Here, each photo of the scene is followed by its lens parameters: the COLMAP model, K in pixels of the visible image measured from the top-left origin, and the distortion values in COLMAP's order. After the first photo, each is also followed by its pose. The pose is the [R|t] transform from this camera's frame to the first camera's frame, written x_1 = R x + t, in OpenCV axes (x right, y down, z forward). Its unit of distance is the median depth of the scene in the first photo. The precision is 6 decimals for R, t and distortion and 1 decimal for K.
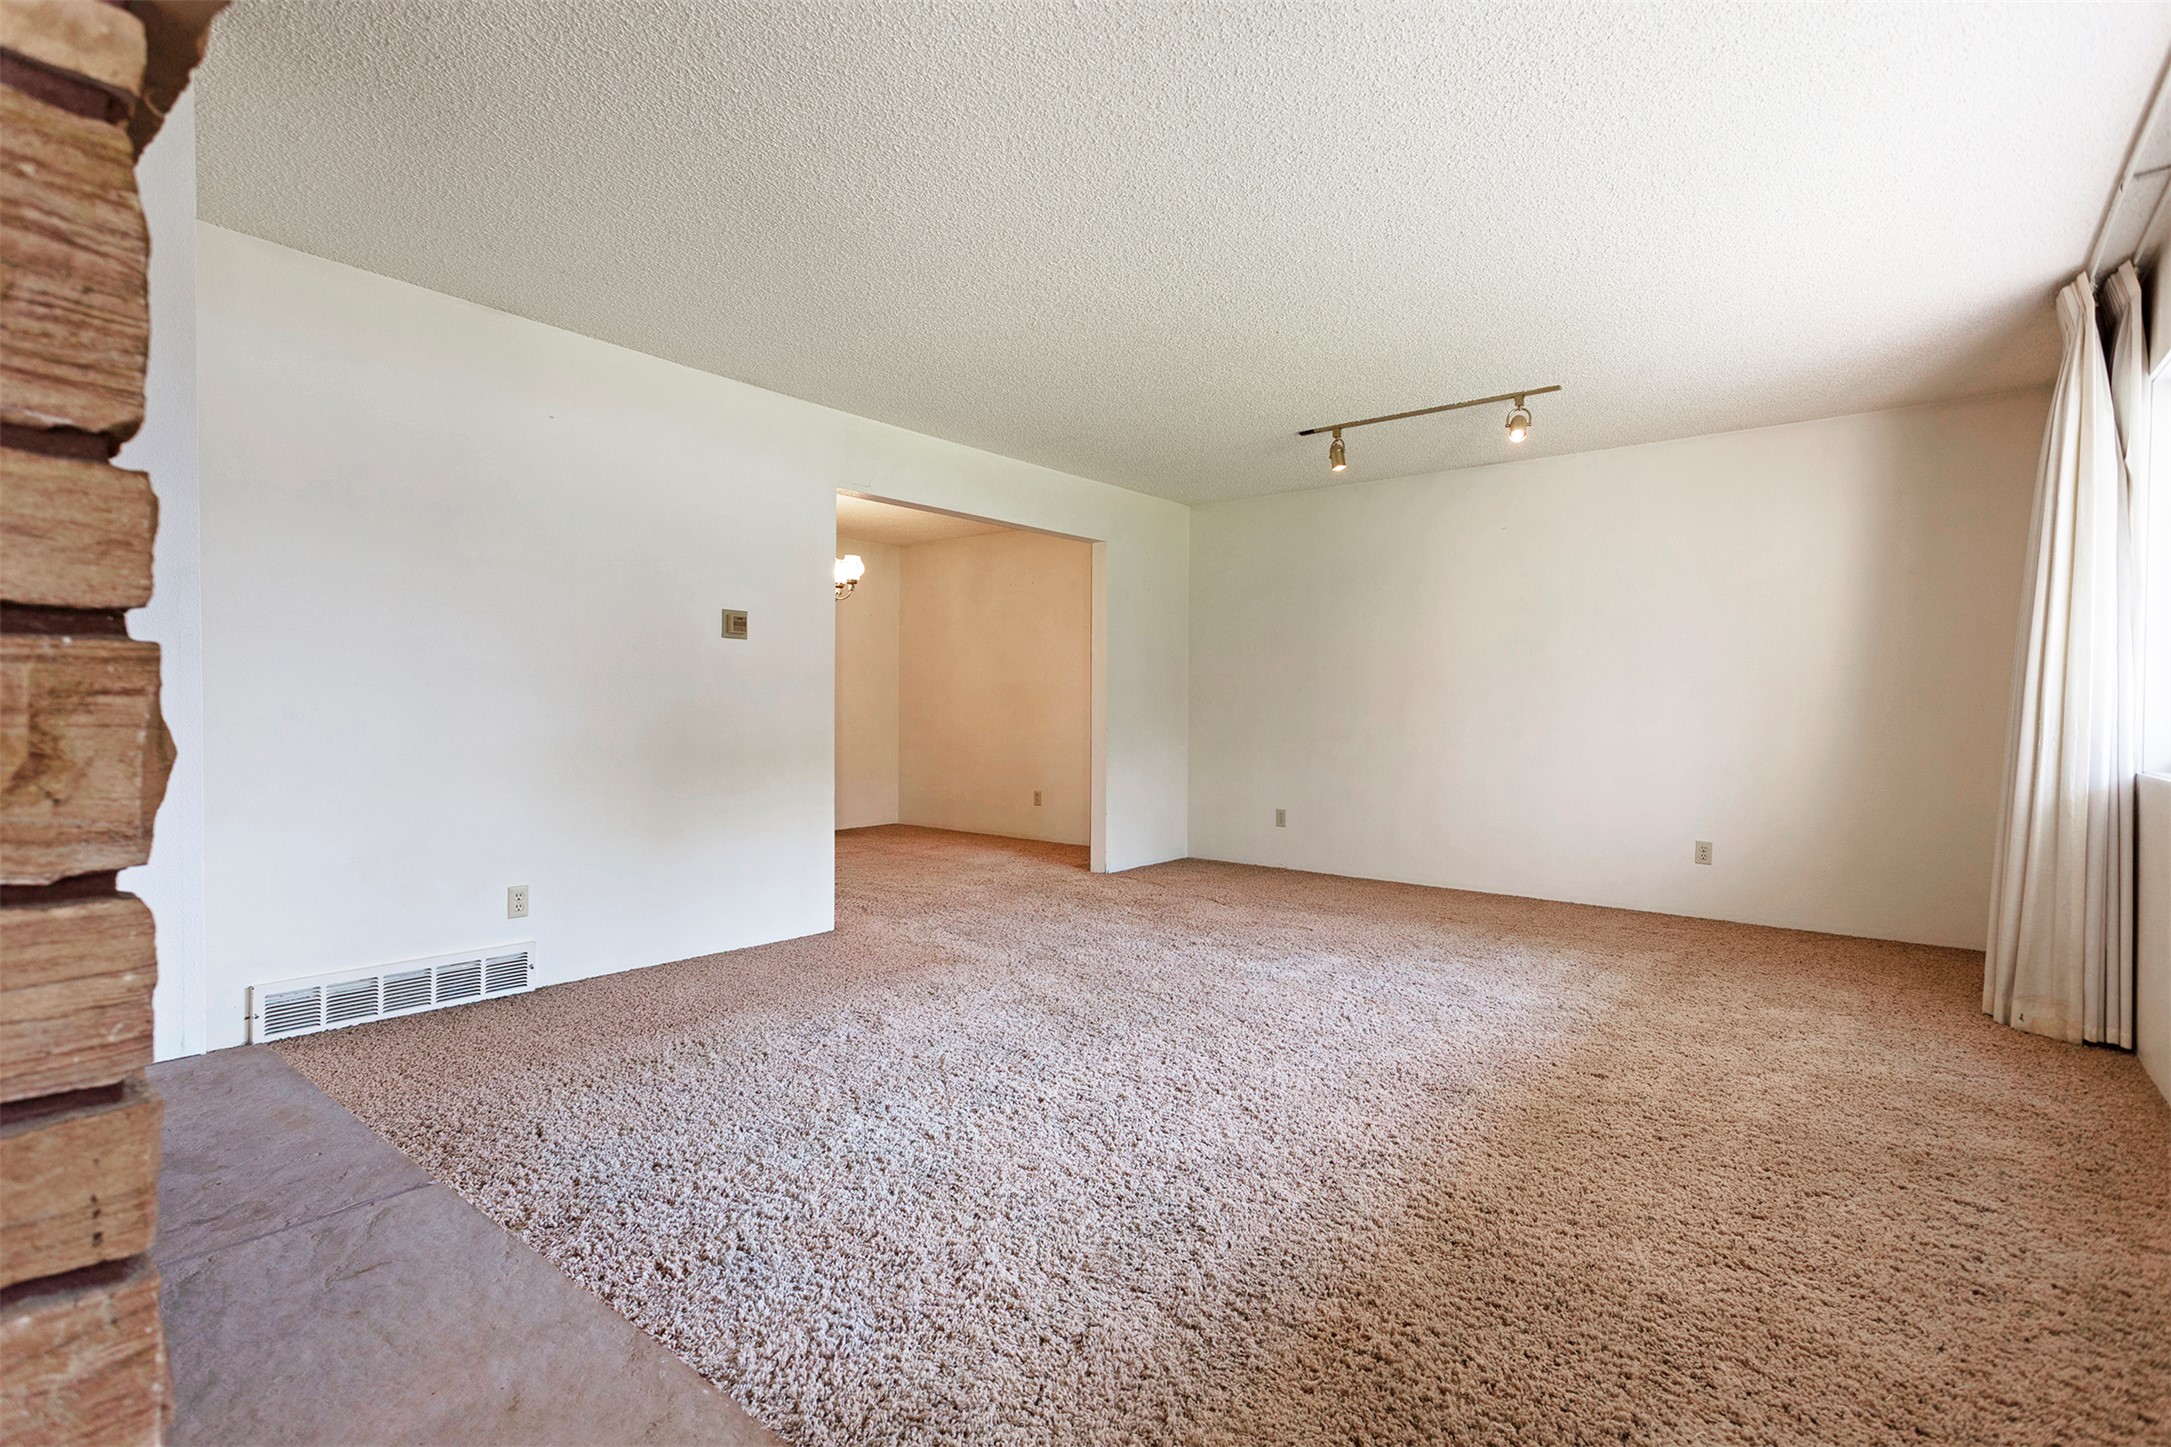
lens RADIAL K [[1041.9, 0, 1081.0], [0, 1041.9, 721.1], [0, 0, 1]] dist [0.002992, 0.002182]
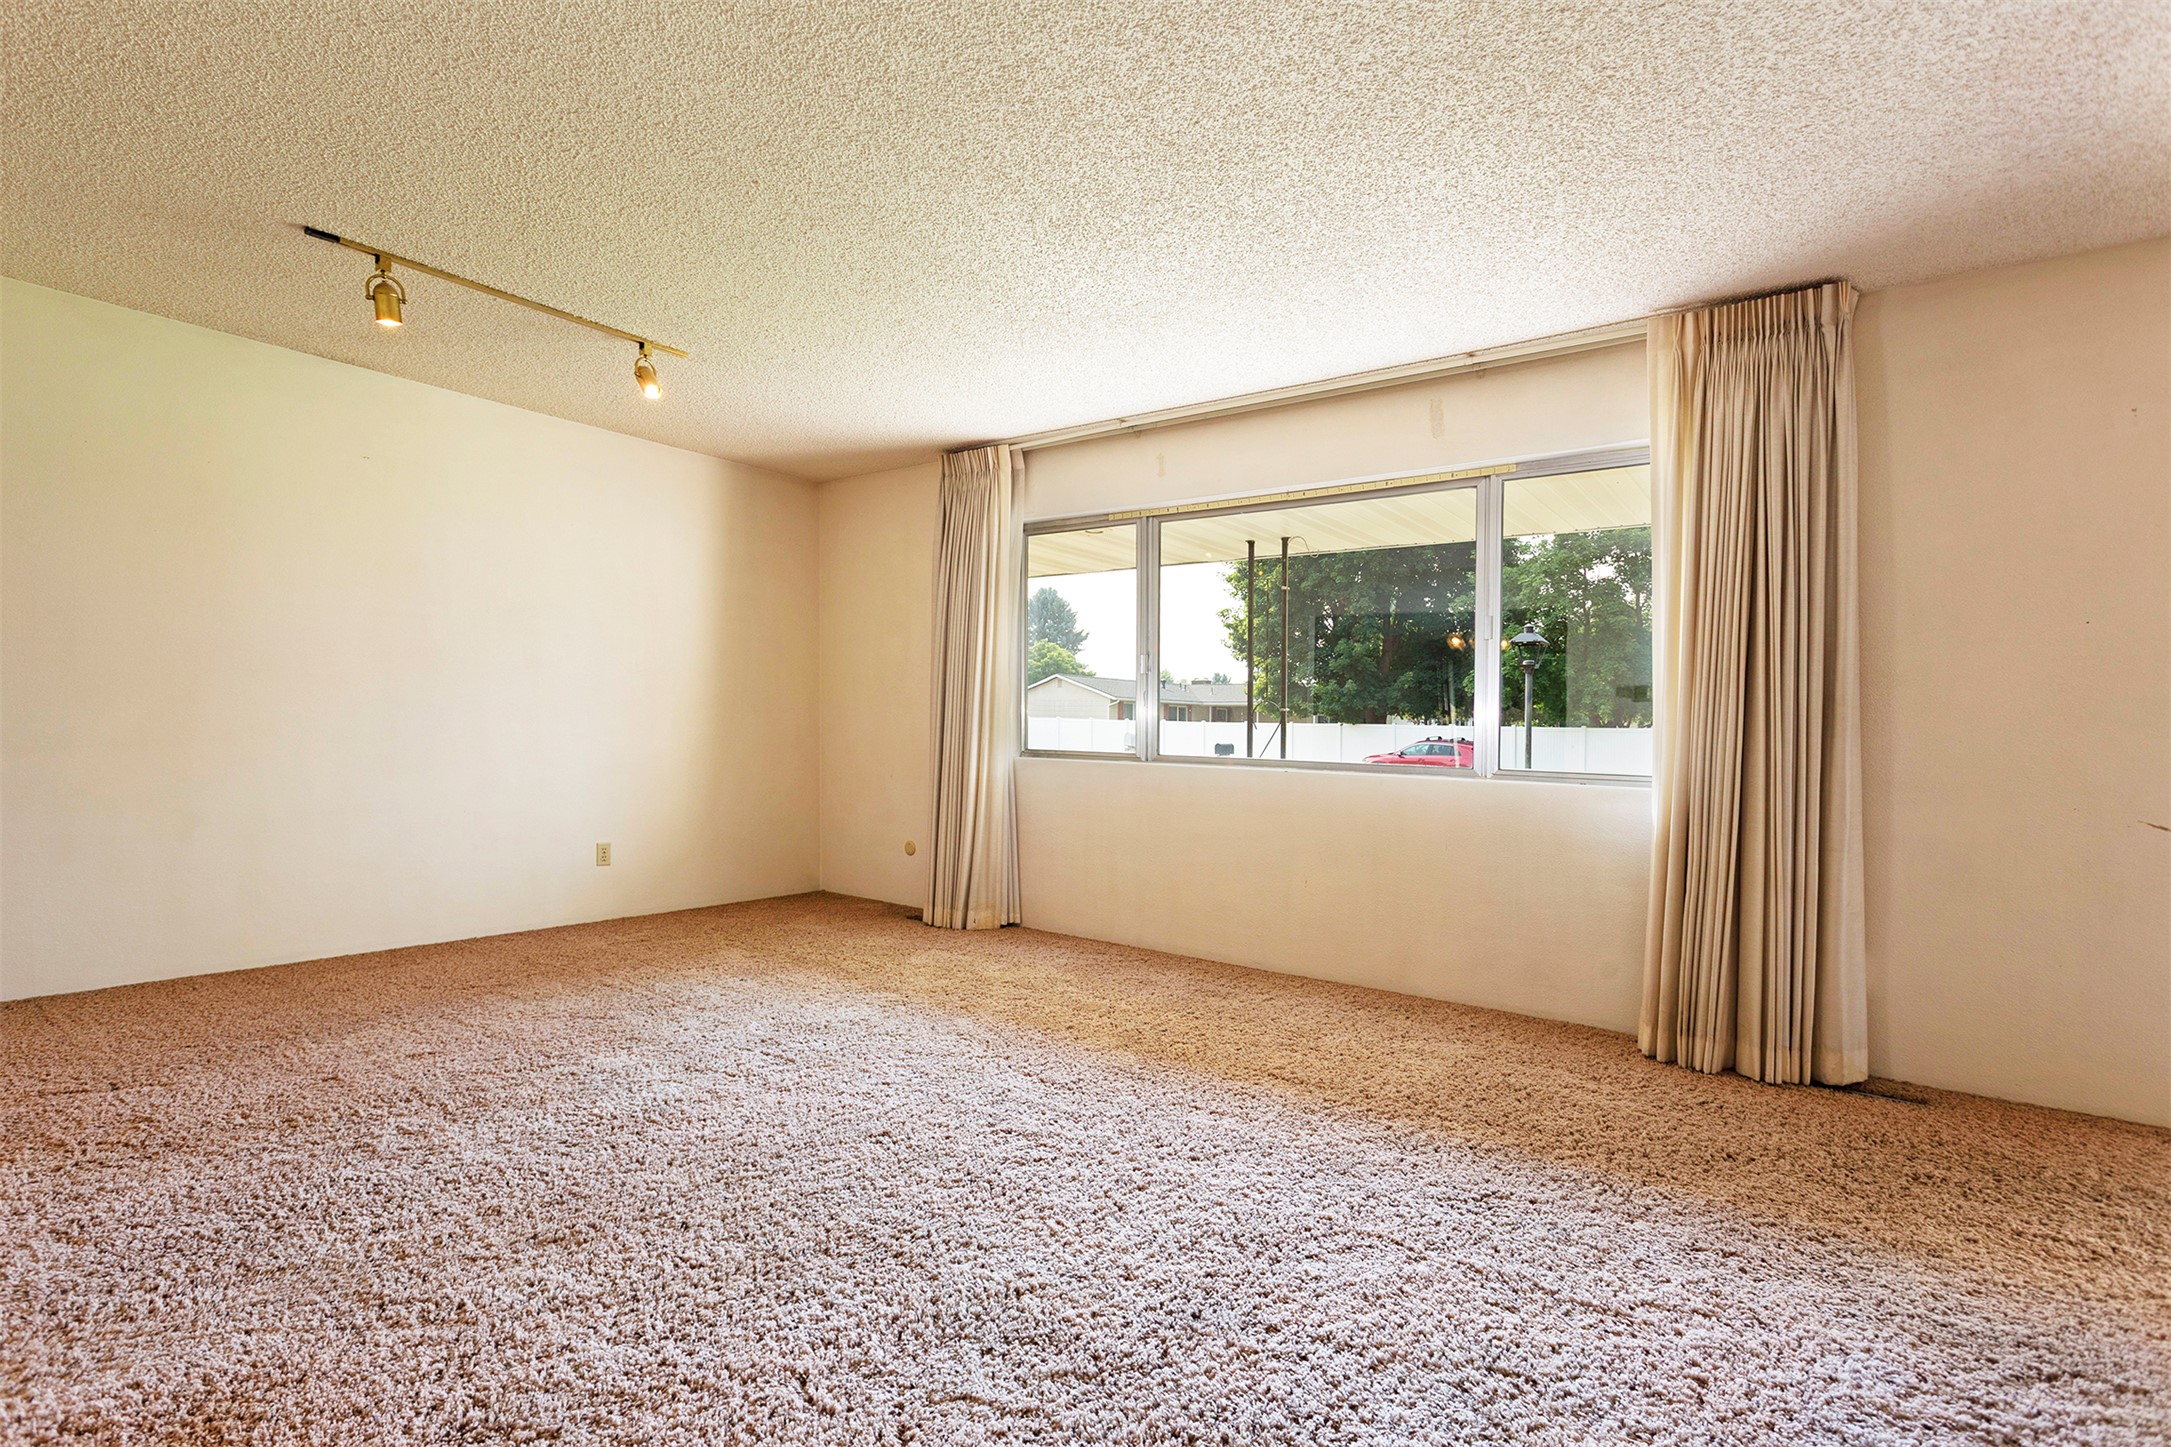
lens RADIAL K [[1041.9, 0, 1106.3], [0, 1041.9, 731.6], [0, 0, 1]] dist [0.002992, 0.002182]
pose [[-0.025935, -0.019185, 0.999480, -0.399294], [-0.009827, 0.999772, 0.018936, -0.011646], [-0.999615, -0.009331, -0.026117, 0.580874]]
